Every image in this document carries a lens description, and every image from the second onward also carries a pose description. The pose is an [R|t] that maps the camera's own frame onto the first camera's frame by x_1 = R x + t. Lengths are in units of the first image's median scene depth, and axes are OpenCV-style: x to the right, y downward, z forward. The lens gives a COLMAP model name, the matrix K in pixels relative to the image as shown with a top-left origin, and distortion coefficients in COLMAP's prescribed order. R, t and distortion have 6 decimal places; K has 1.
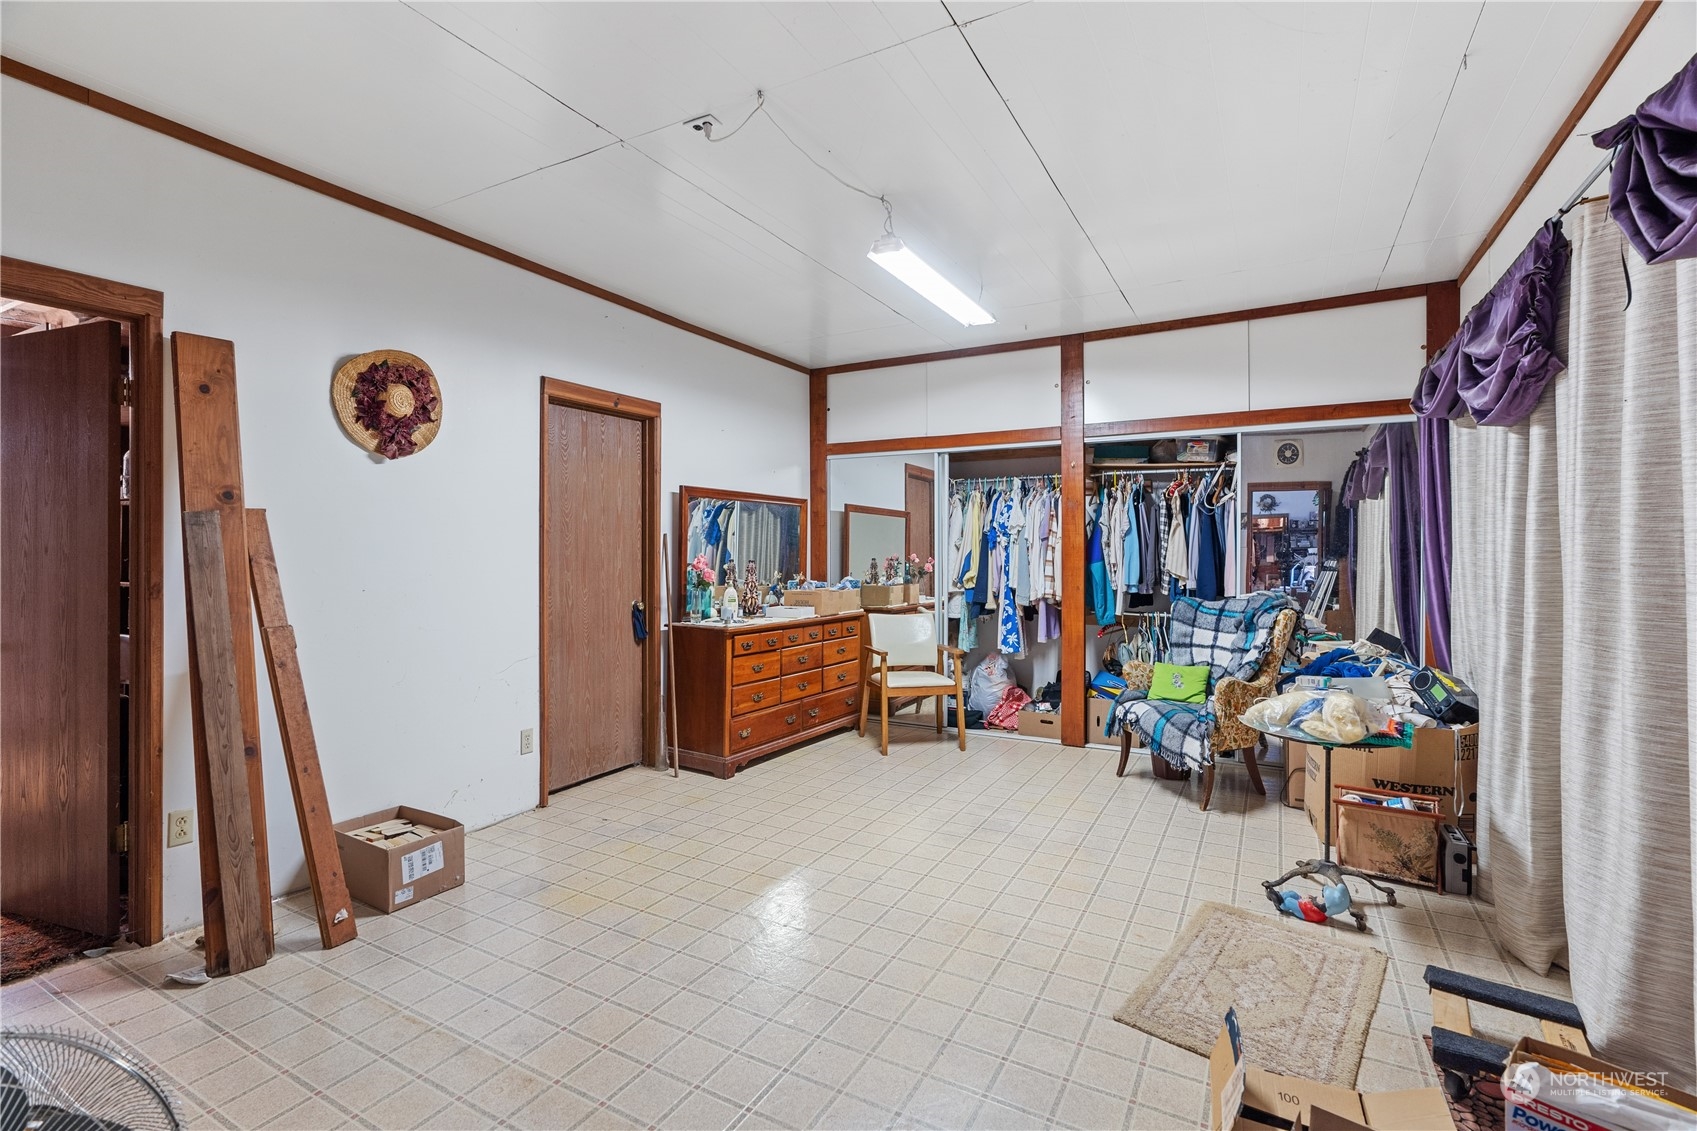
lens RADIAL K [[780.9, 0, 843.5], [0, 780.9, 553.7], [0, 0, 1]] dist [-0.001716, -0.000234]
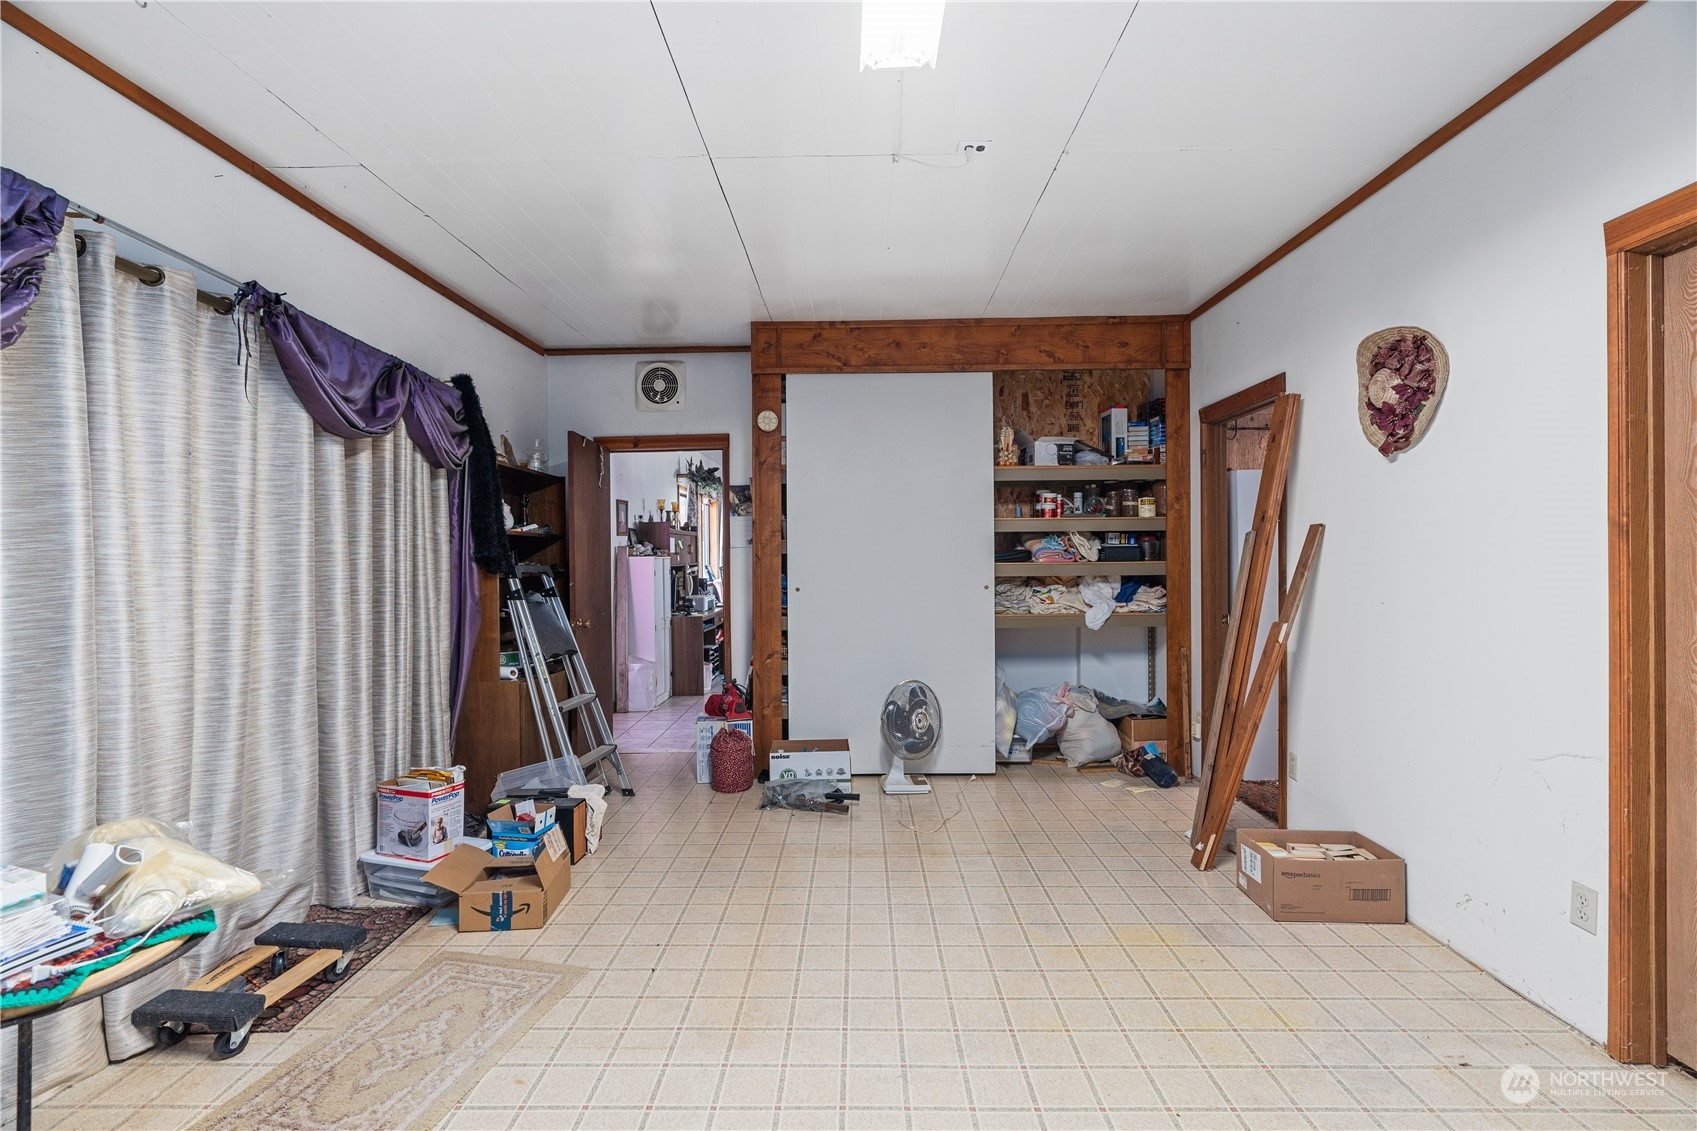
lens RADIAL K [[780.9, 0, 843.5], [0, 780.9, 553.7], [0, 0, 1]] dist [-0.001716, -0.000234]
pose [[-0.884452, 0.002293, -0.466626, 0.377923], [0.003701, 0.999991, -0.002101, -0.011328], [0.466617, -0.003585, -0.884452, 1.511944]]
